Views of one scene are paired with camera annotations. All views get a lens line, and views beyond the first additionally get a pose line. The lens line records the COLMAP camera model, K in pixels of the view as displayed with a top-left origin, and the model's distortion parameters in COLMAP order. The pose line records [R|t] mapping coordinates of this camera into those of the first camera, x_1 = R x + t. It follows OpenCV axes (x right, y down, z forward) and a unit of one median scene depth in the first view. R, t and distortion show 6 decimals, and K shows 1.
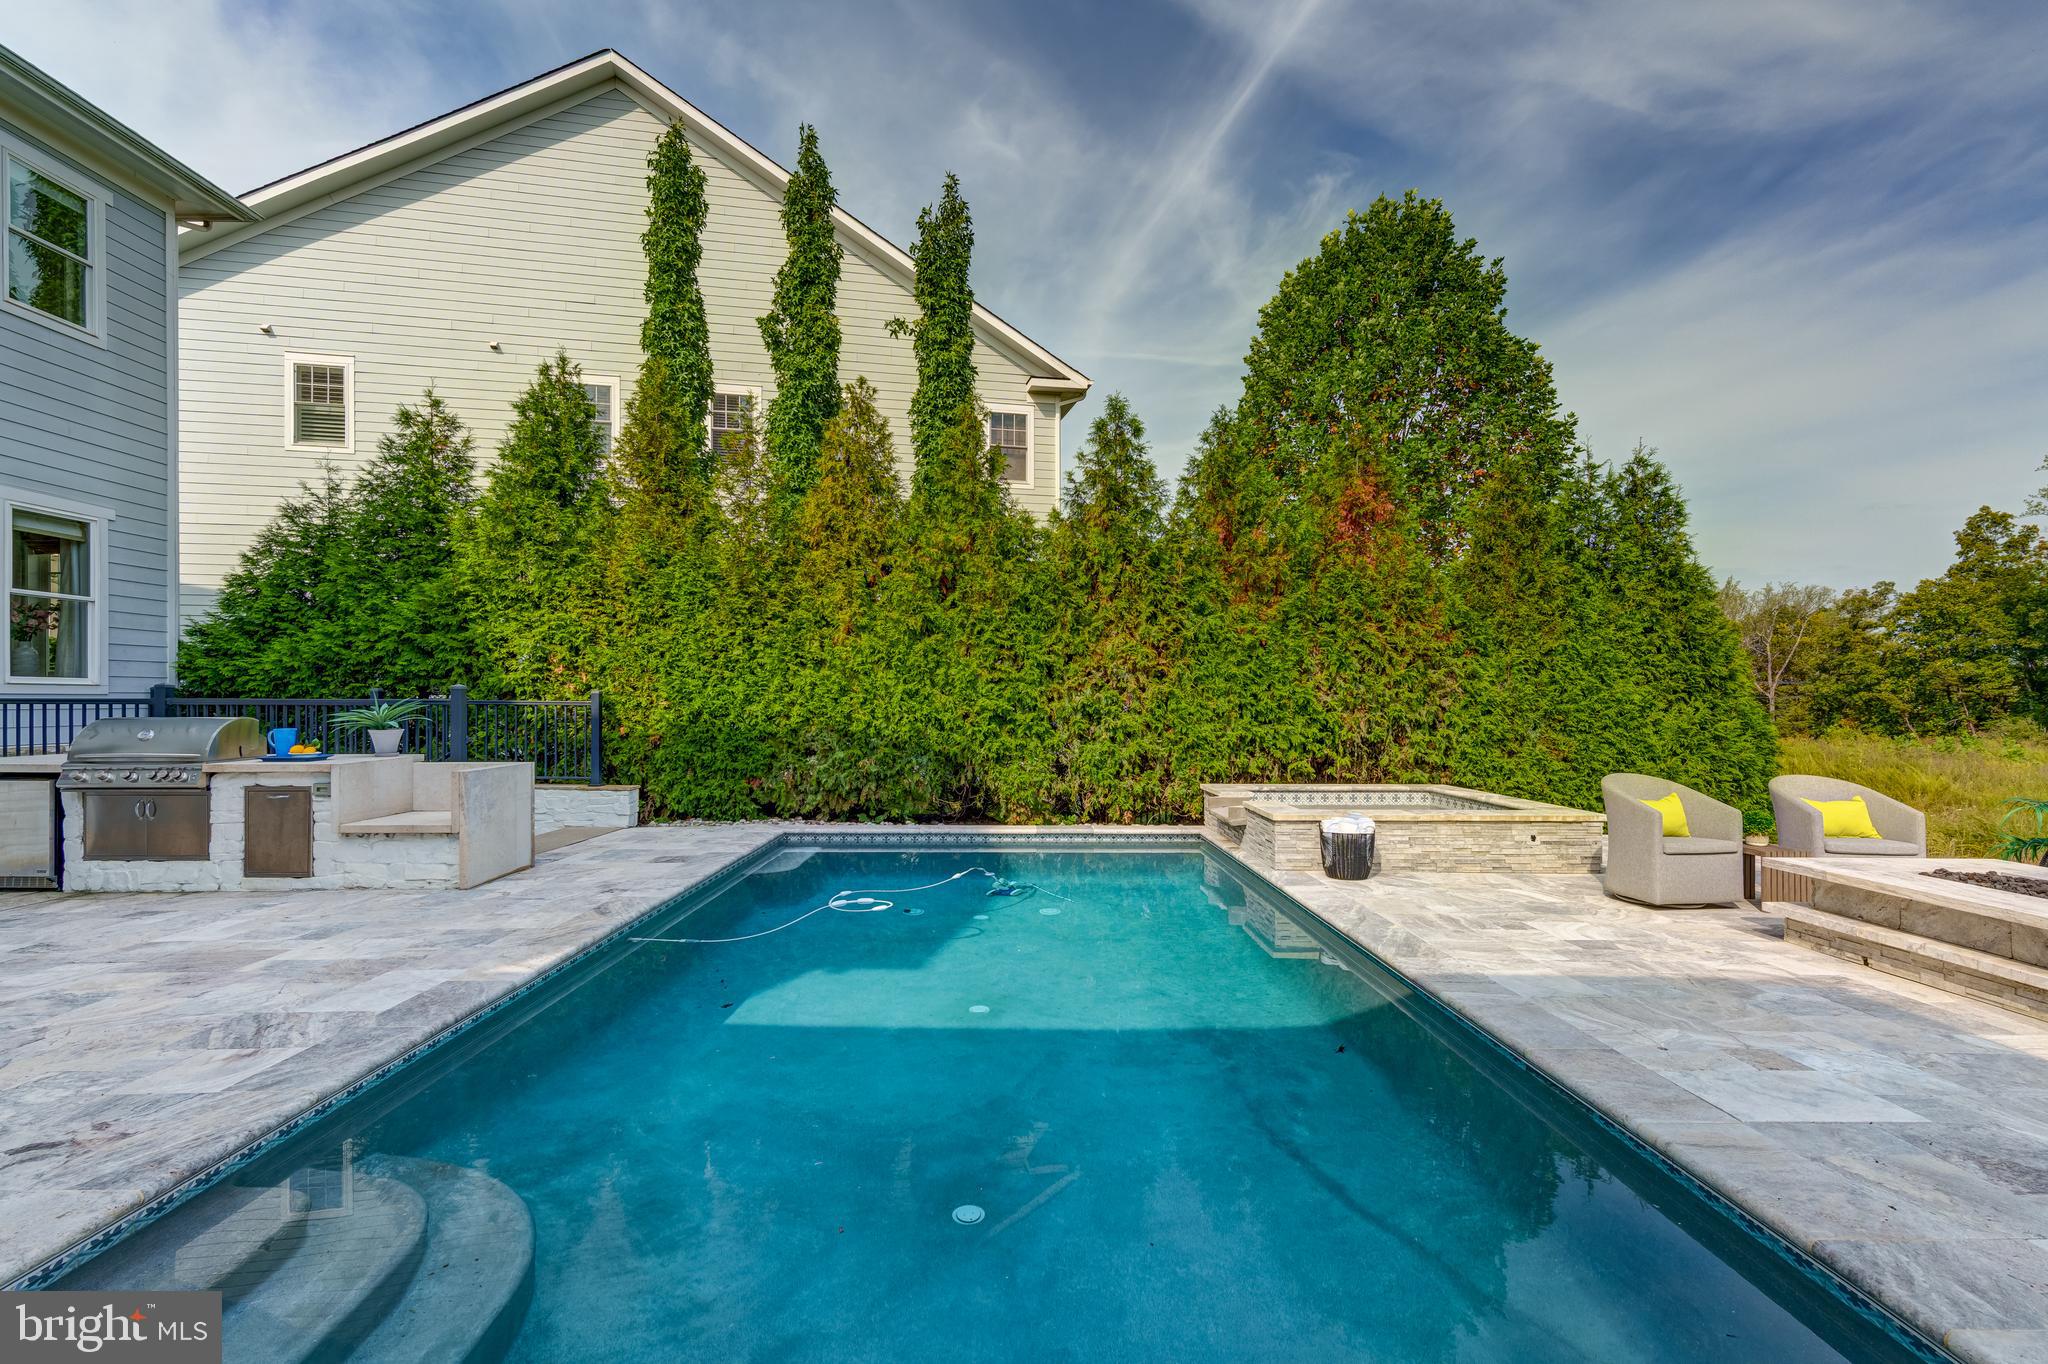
lens RADIAL K [[893.1, 0, 1026.5], [0, 893.1, 717.0], [0, 0, 1]] dist [0.003906, 0.000184]
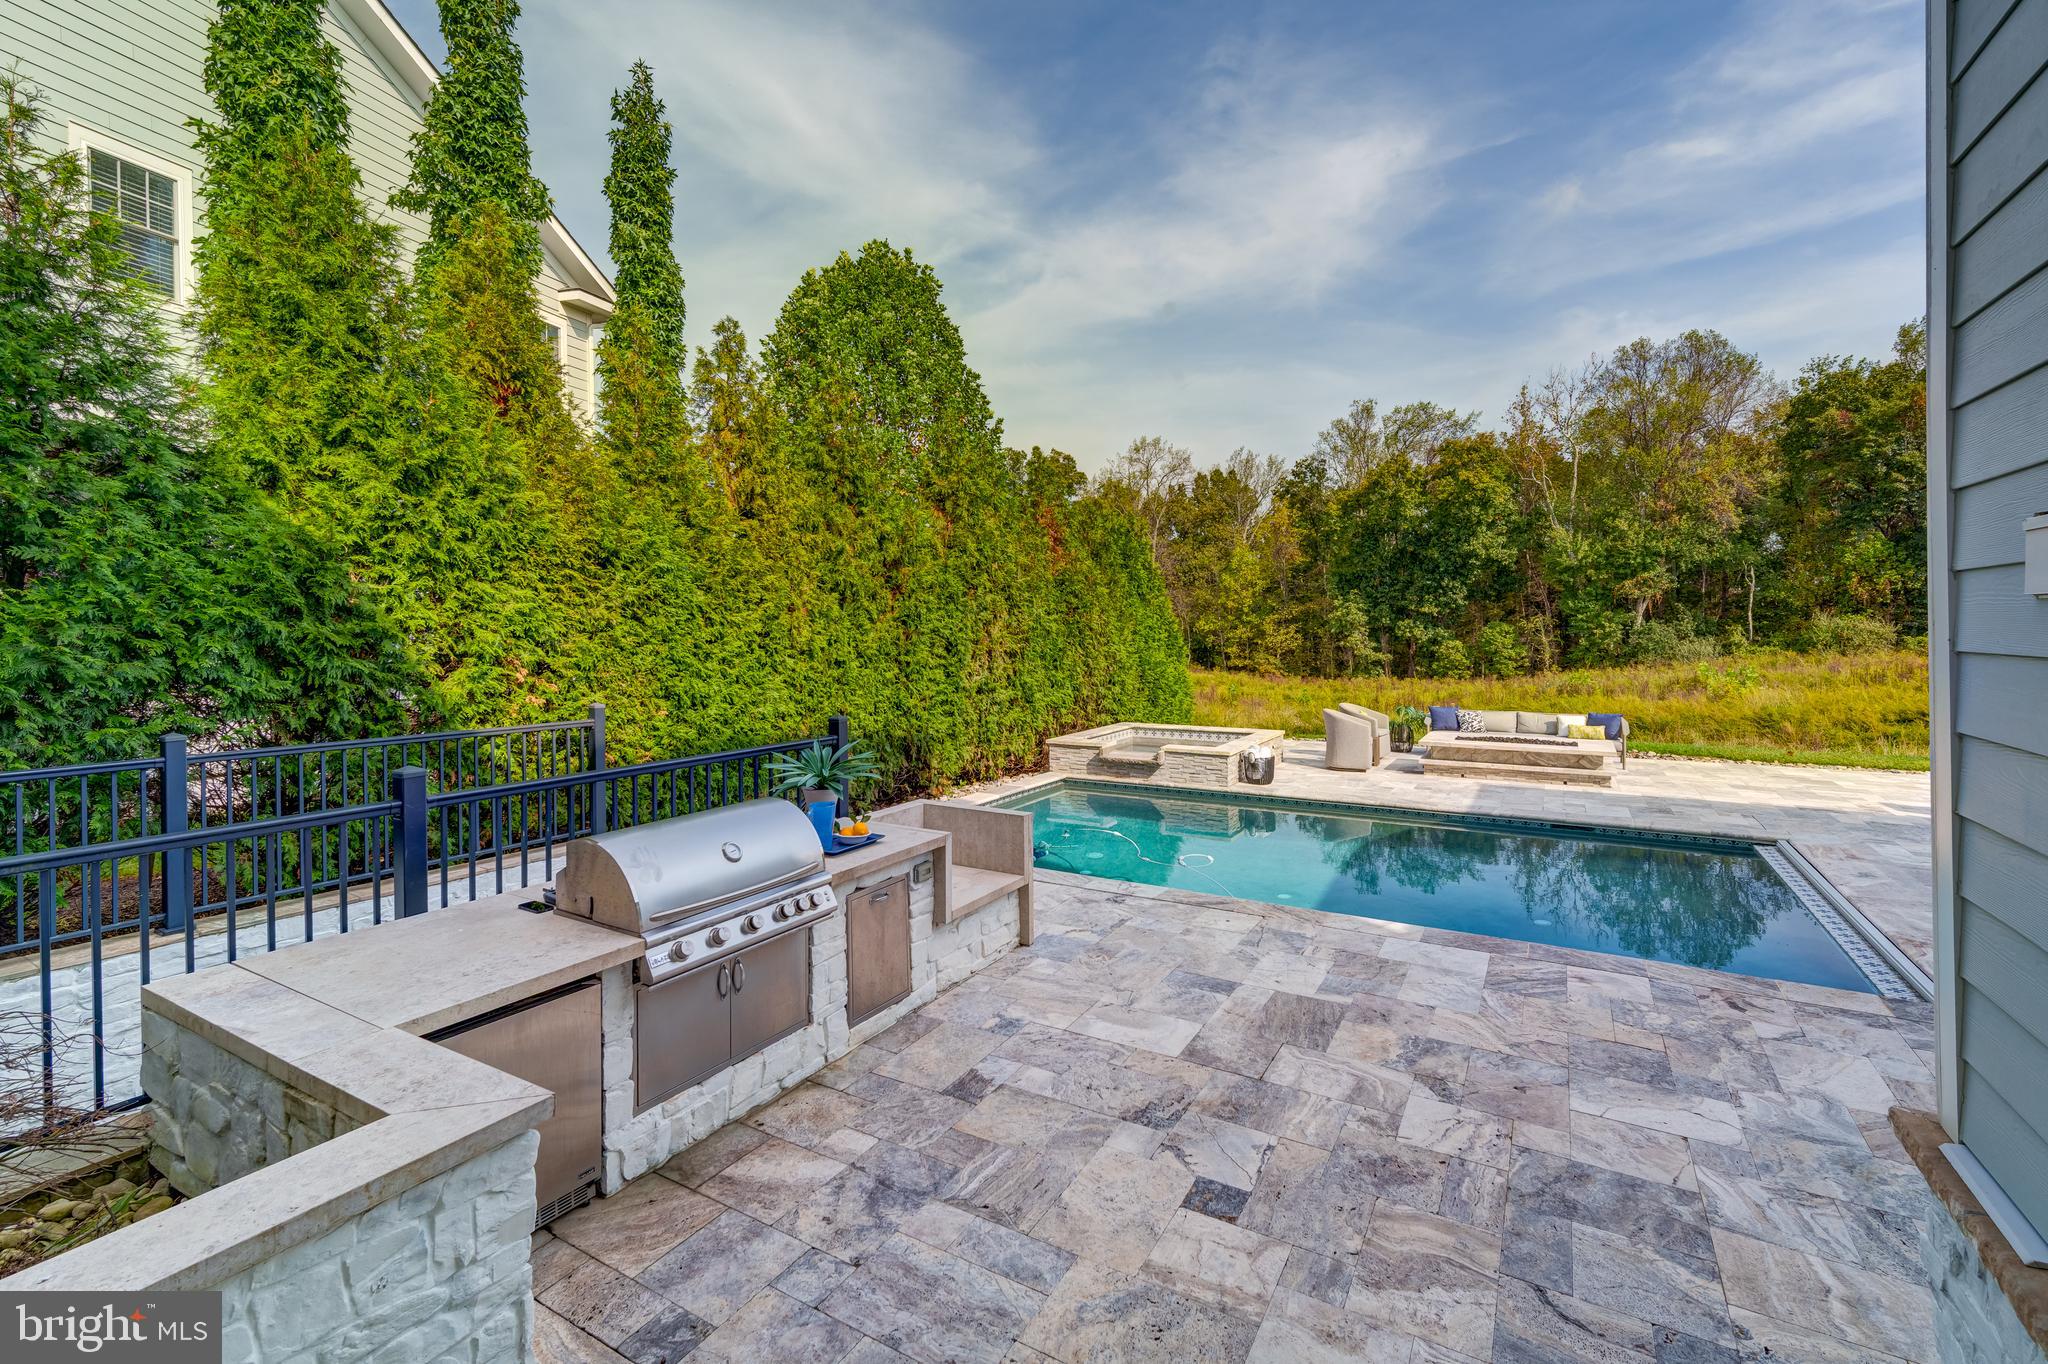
lens RADIAL K [[893.1, 0, 1039.4], [0, 893.1, 625.3], [0, 0, 1]] dist [0.003906, 0.000184]
pose [[0.485133, -0.001375, 0.874439, -0.892590], [0.021150, 0.999725, -0.010162, -0.075992], [-0.874185, 0.023424, 0.485028, 0.369739]]
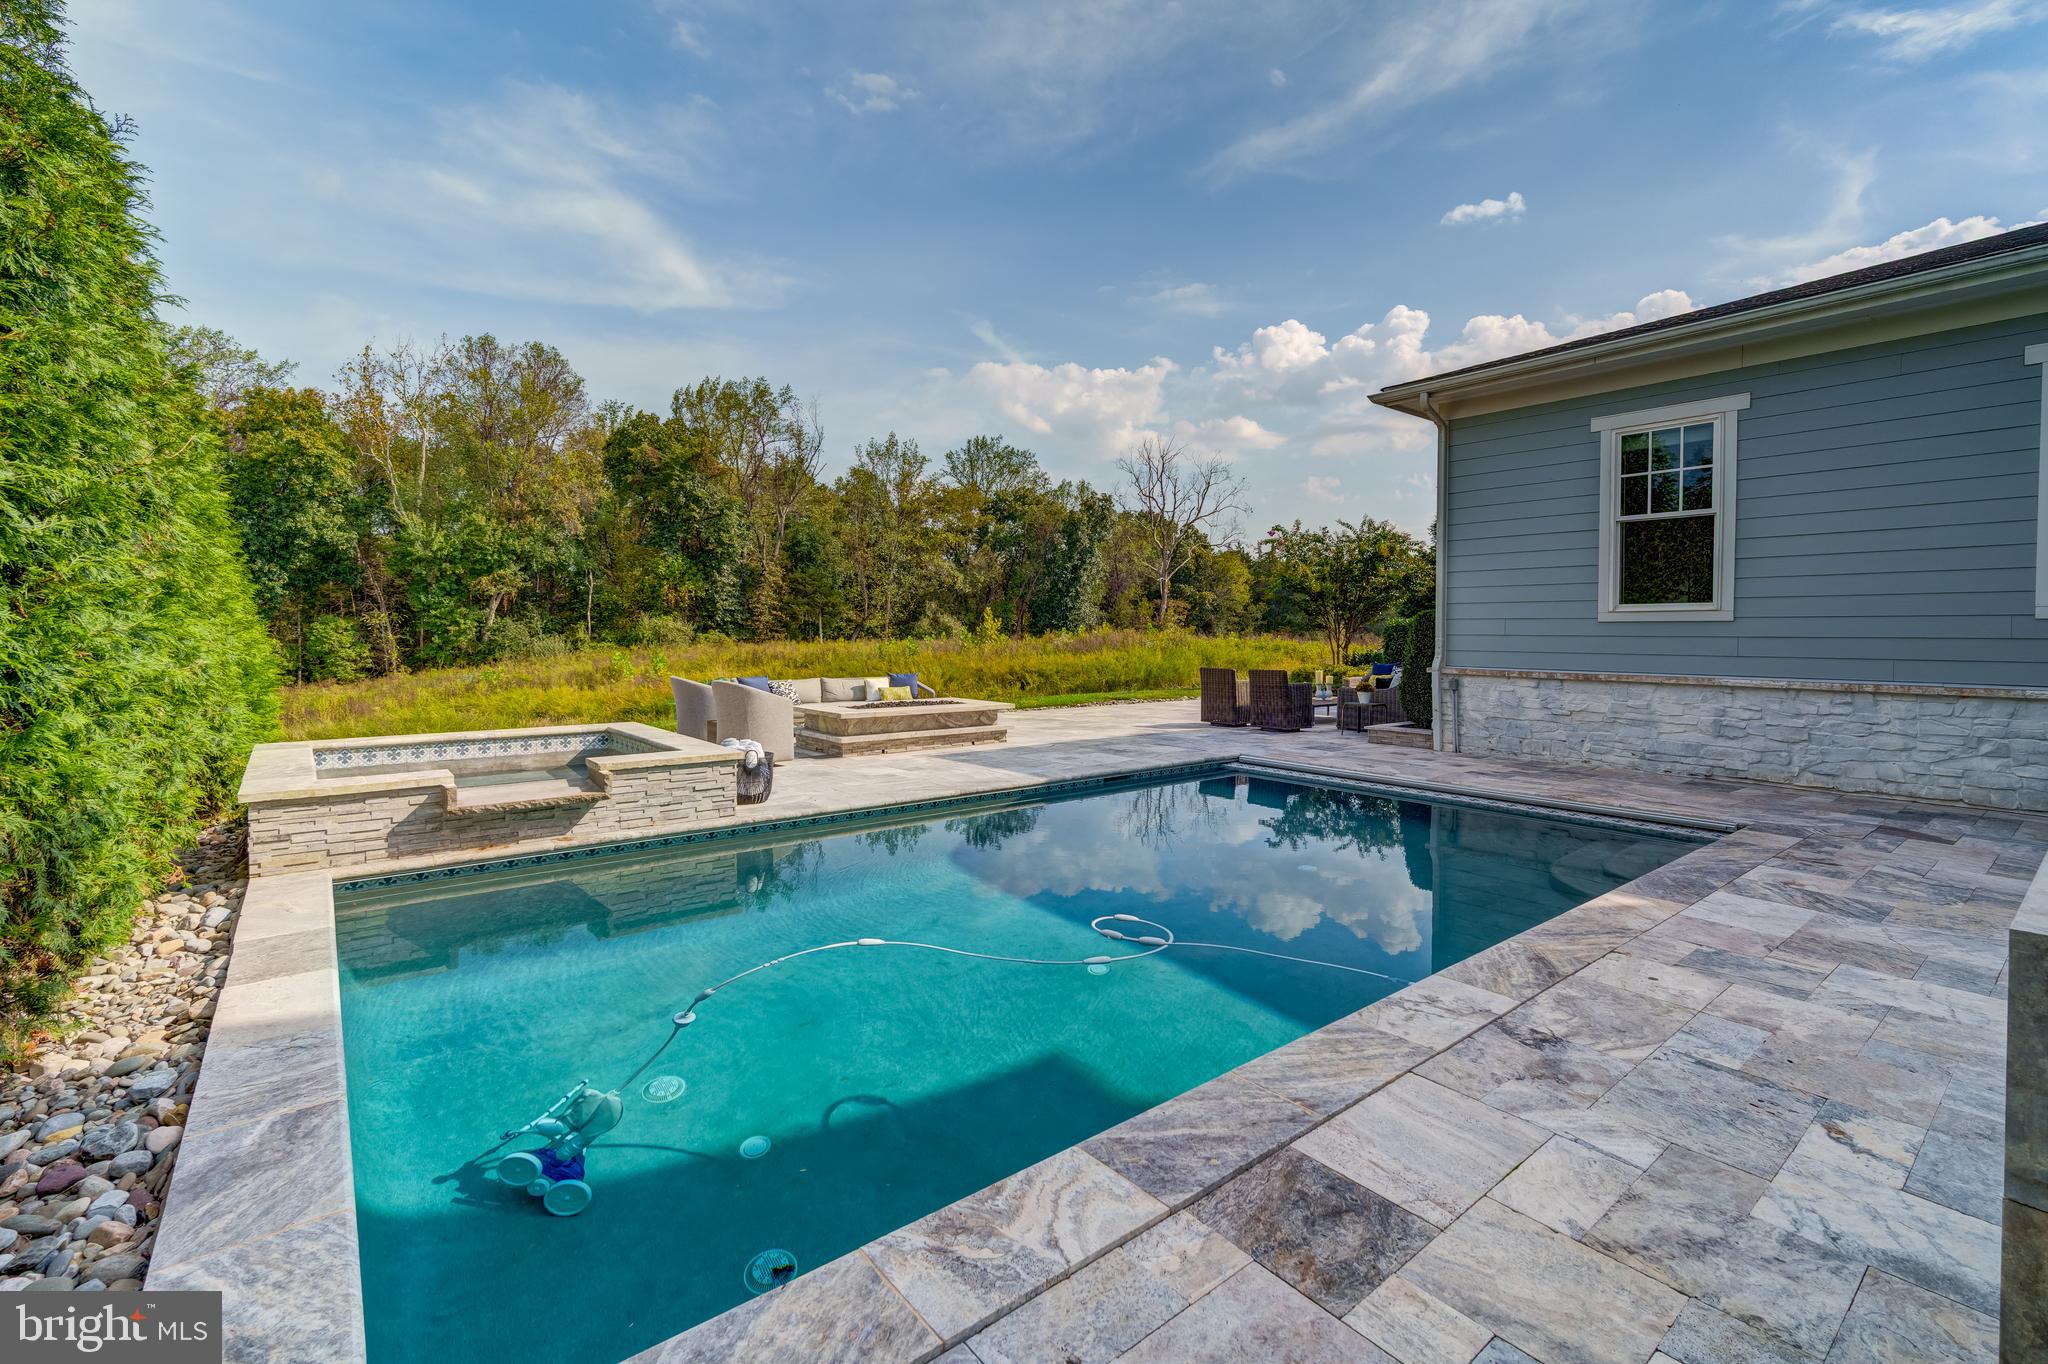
lens RADIAL K [[893.1, 0, 1032.5], [0, 893.1, 632.6], [0, 0, 1]] dist [0.003906, 0.000184]
pose [[-0.639141, -0.003577, 0.769081, -0.408775], [0.009390, 0.999878, 0.012454, -0.013097], [-0.769032, 0.015181, -0.639029, 0.948500]]
